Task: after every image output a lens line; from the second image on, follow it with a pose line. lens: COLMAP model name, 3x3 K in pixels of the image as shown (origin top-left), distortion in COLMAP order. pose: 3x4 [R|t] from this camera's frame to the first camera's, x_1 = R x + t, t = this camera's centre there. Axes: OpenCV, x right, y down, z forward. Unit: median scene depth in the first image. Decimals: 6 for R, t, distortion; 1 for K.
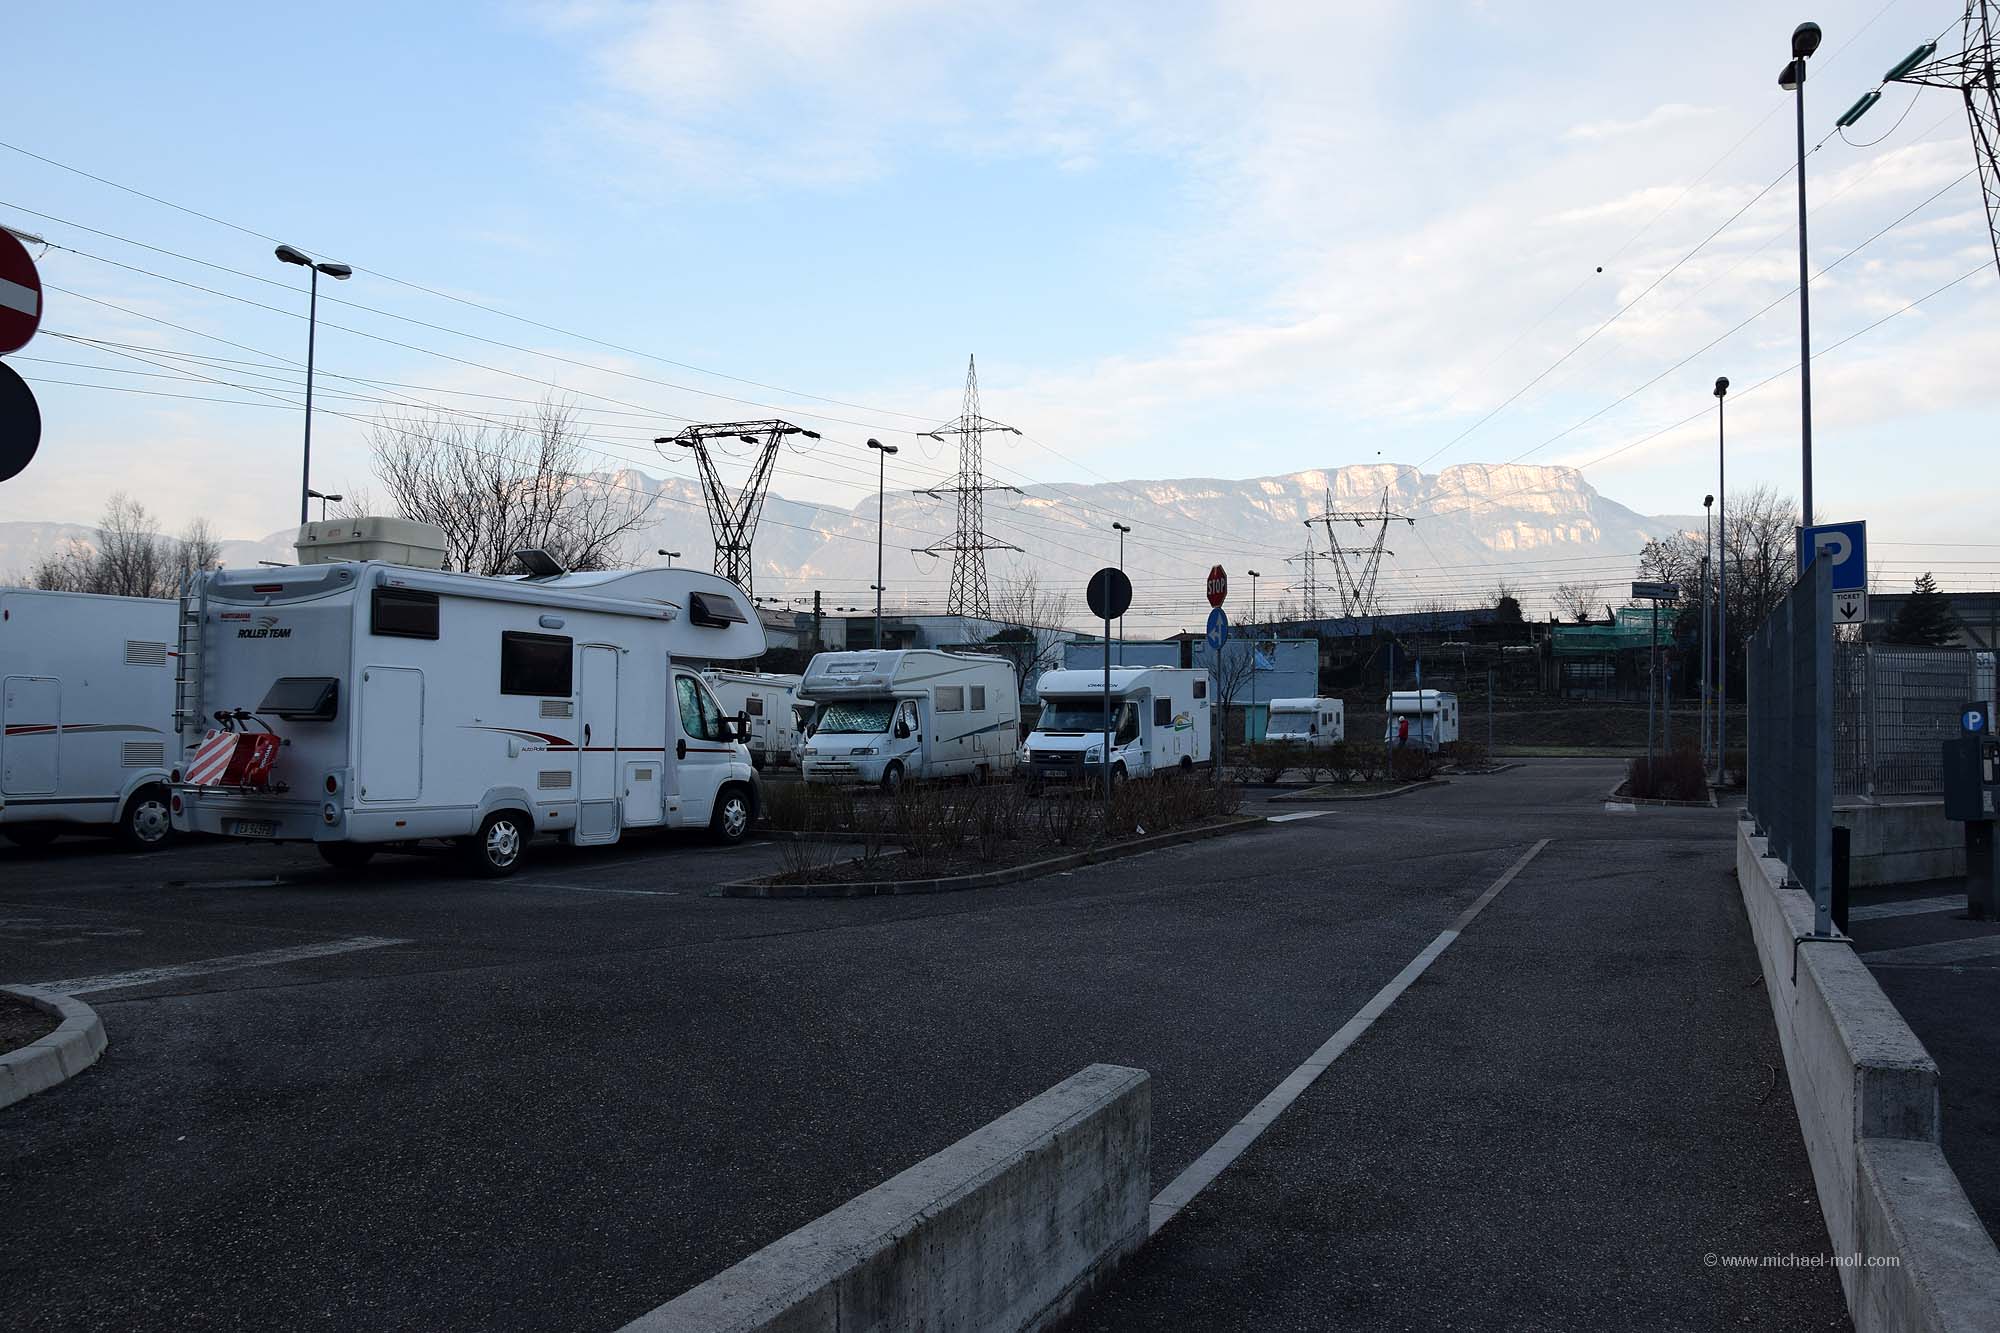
lens RADIAL K [[1544.1, 0, 1015.7], [0, 1544.1, 669.8], [0, 0, 1]] dist [-0.167283, 0.134457]
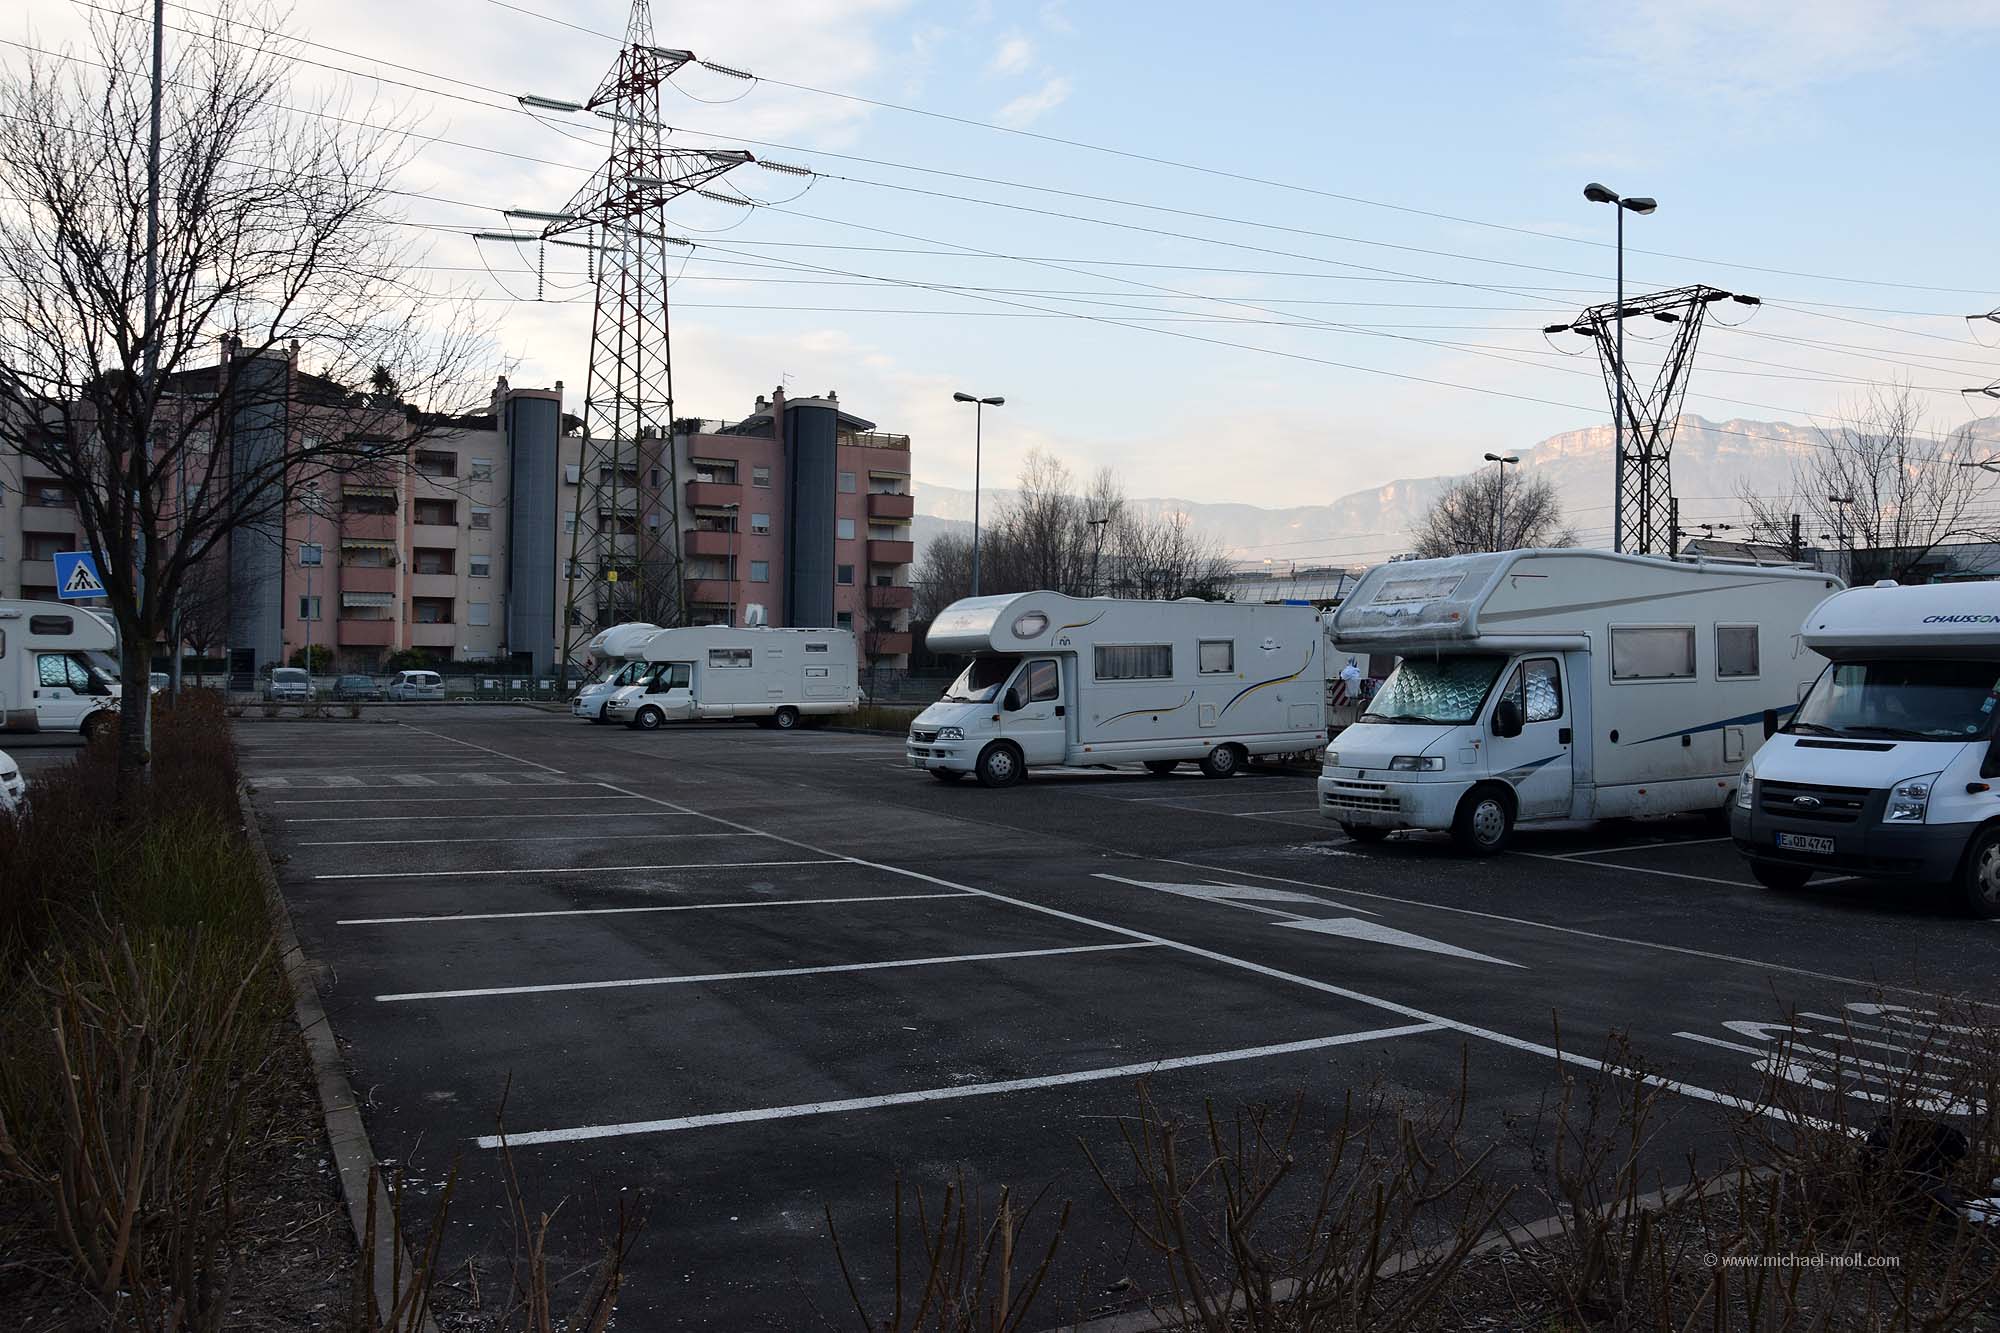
lens RADIAL K [[1544.1, 0, 1015.7], [0, 1544.1, 669.8], [0, 0, 1]] dist [-0.167283, 0.134457]
pose [[0.785938, 0.006471, -0.618272, 0.035601], [0.012454, 0.999577, 0.026294, 0.003774], [0.618180, -0.028365, 0.785524, 0.204628]]
